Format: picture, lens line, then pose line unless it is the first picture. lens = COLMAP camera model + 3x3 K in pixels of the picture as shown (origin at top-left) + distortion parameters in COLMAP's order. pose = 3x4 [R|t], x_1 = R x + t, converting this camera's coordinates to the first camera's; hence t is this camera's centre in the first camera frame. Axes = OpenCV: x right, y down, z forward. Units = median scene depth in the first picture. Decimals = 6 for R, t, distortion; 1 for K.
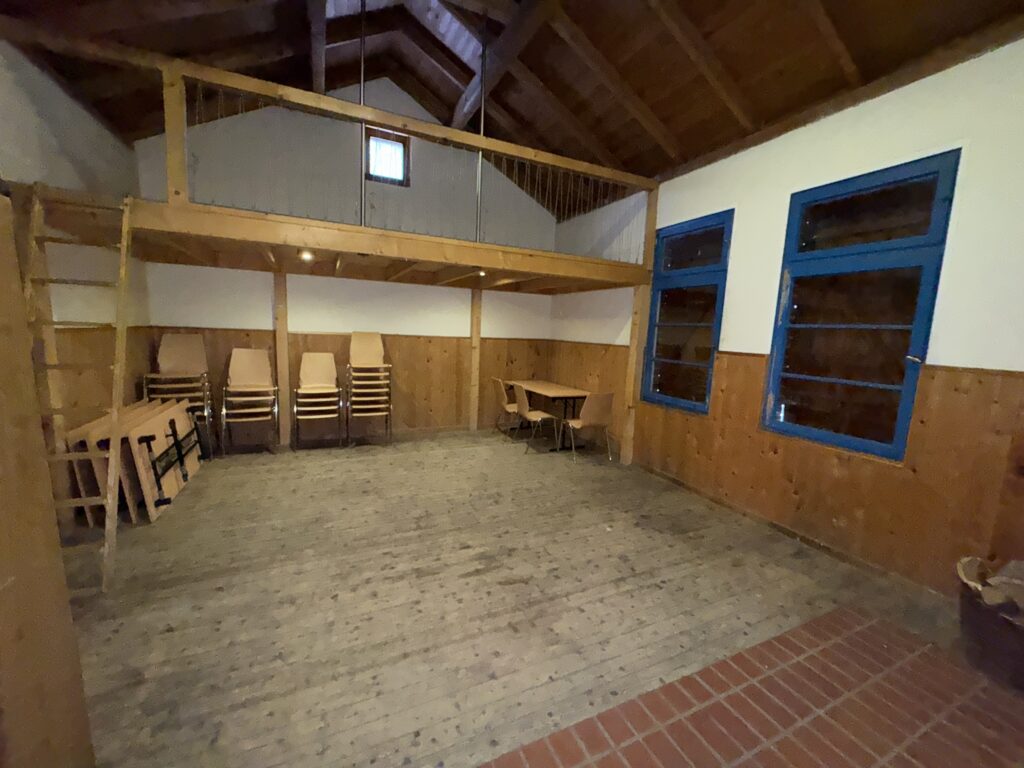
lens RADIAL K [[408.5, 0, 512.0], [0, 408.5, 384.0], [0, 0, 1]] dist [-0.000895, -0.000211]
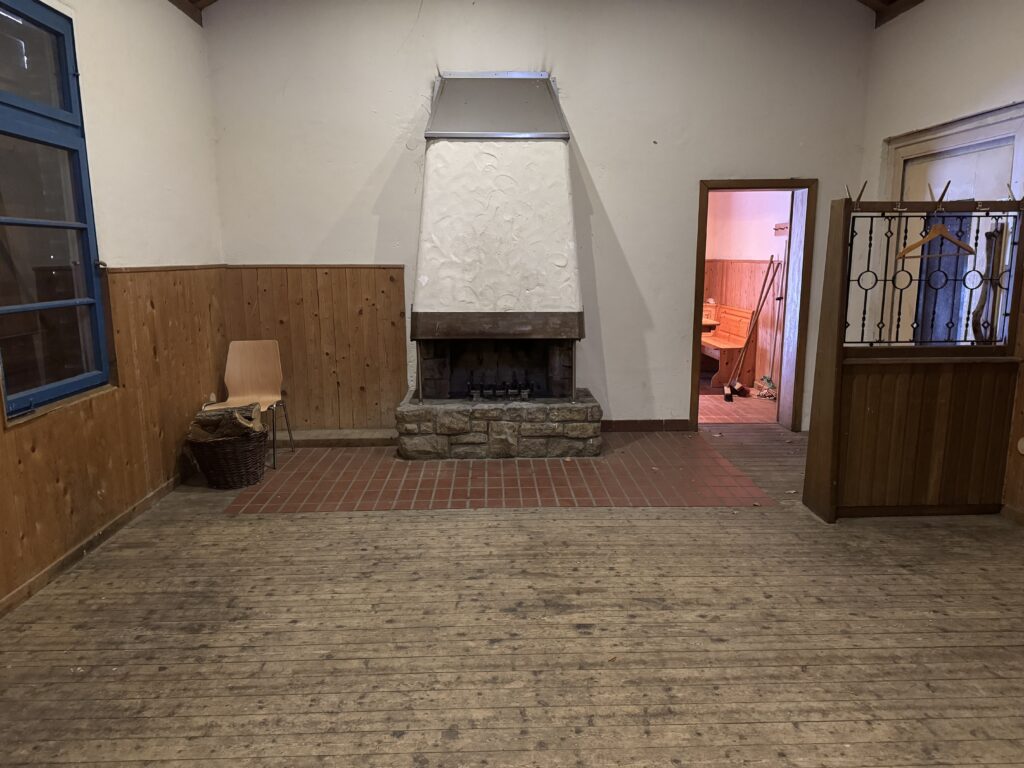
lens RADIAL K [[711.3, 0, 512.0], [0, 711.3, 384.0], [0, 0, 1]] dist [0.136714, -0.204203]
pose [[-0.918840, -0.106107, 0.380098, -0.343813], [0.020058, 0.949372, 0.313512, -0.229459], [-0.394121, 0.295692, -0.870193, 1.681290]]
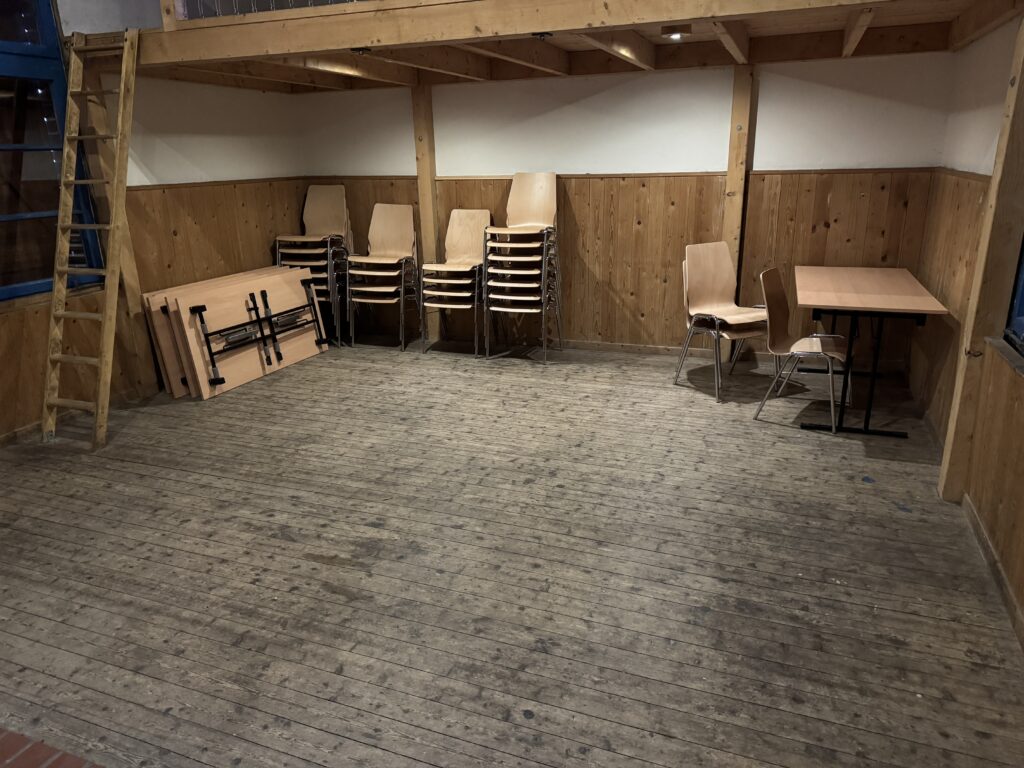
lens RADIAL K [[711.3, 0, 512.0], [0, 711.3, 384.0], [0, 0, 1]] dist [0.136714, -0.204203]
pose [[0.689845, 0.164226, -0.705084, 0.722028], [-0.042998, 0.981506, 0.186541, -0.030334], [0.722679, -0.098367, 0.684148, 0.377161]]
